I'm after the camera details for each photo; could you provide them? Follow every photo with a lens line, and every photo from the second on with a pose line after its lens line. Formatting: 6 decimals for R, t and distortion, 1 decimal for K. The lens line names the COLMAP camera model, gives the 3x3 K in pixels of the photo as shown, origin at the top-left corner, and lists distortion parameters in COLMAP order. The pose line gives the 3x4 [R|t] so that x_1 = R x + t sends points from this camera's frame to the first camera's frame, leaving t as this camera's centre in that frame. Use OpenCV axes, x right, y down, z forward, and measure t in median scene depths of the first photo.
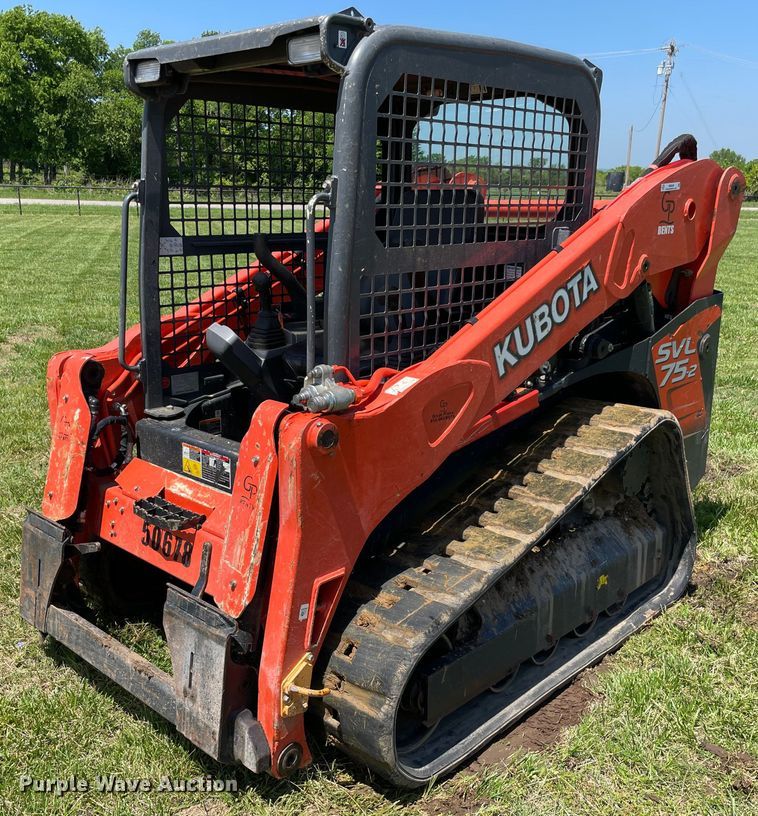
lens RADIAL K [[863.4, 0, 359.3], [0, 863.4, 397.0], [0, 0, 1]] dist [0.075404, 0.000000]
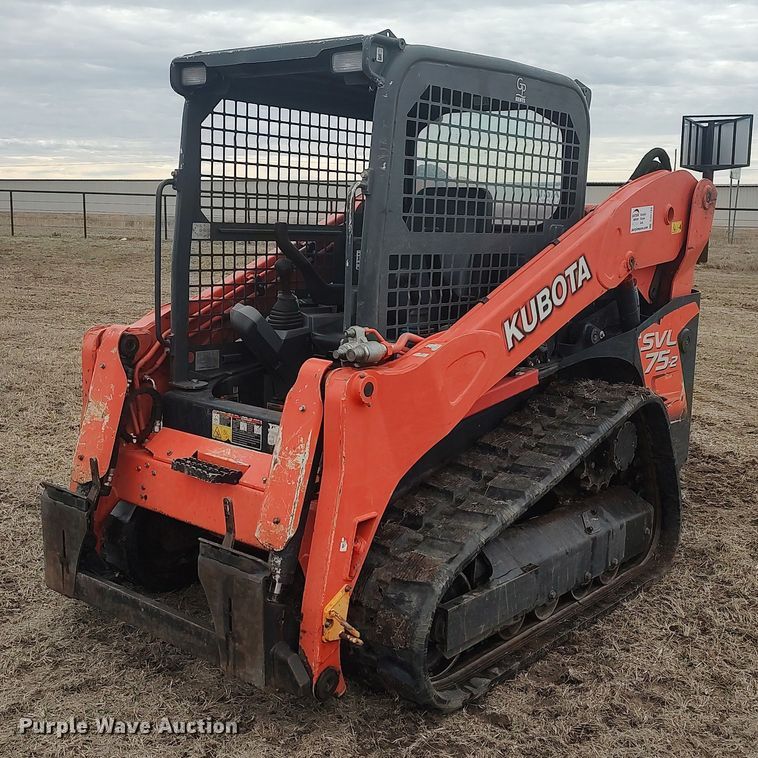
lens RADIAL K [[980.4, 0, 380.1], [0, 980.4, 341.7], [0, 0, 1]] dist [0.095521, 0.000000]
pose [[0.996636, 0.019691, 0.079550, -0.096687], [-0.011609, 0.994838, -0.100807, 0.089786], [-0.081125, 0.099544, 0.991721, -0.230670]]
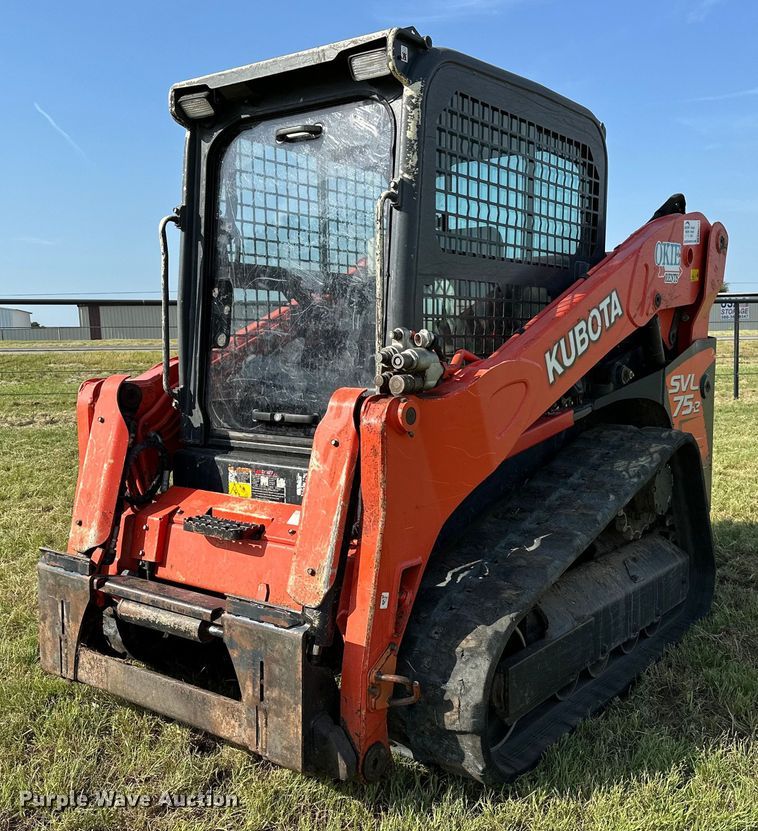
lens RADIAL K [[850.7, 0, 414.8], [0, 850.7, 421.0], [0, 0, 1]] dist [0.133943, 0.000000]
pose [[0.989719, -0.014836, 0.142252, -0.134650], [0.034030, 0.990469, -0.133468, 0.141766], [-0.138916, 0.136937, 0.980791, 0.016460]]
